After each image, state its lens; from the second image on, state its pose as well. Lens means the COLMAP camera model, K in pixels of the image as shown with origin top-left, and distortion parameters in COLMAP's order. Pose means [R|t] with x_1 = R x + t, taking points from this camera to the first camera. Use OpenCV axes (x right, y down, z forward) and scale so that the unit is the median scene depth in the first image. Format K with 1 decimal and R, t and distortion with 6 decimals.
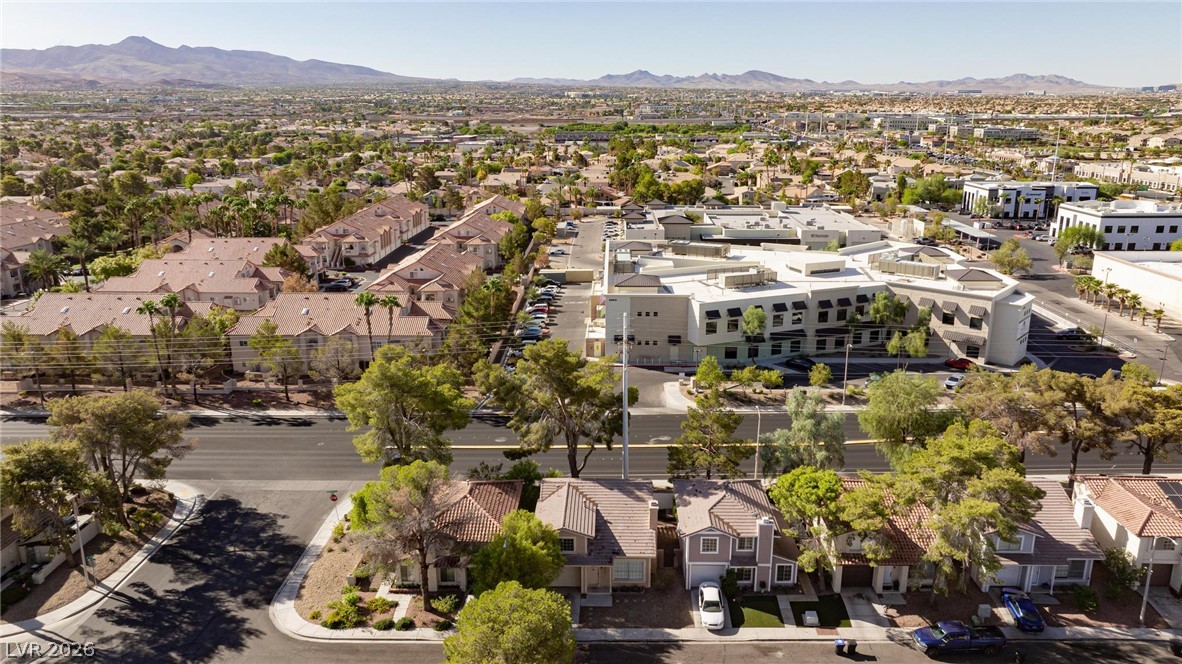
lens RADIAL K [[826.2, 0, 591.0], [0, 826.2, 332.0], [0, 0, 1]] dist [-0.061908, 0.072455]
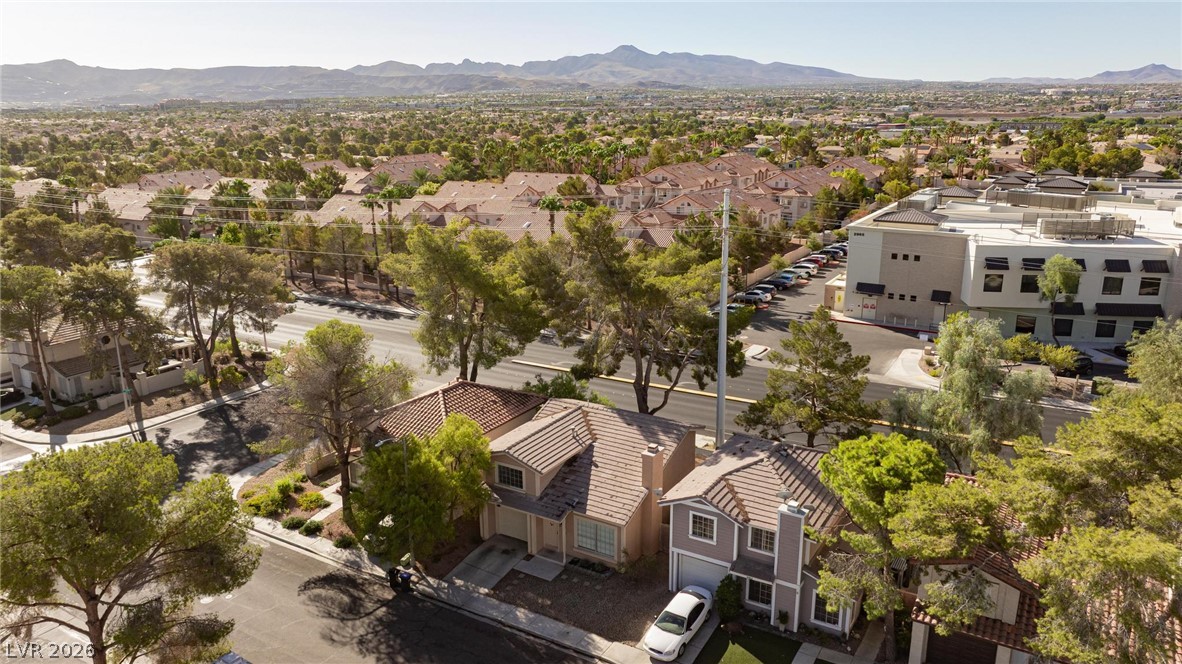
lens RADIAL K [[826.2, 0, 591.0], [0, 826.2, 332.0], [0, 0, 1]] dist [-0.061908, 0.072455]
pose [[0.866972, 0.127891, -0.481668, 0.308146], [-0.128096, 0.991225, 0.032621, 0.093500], [0.481613, 0.033418, 0.875746, 0.370383]]
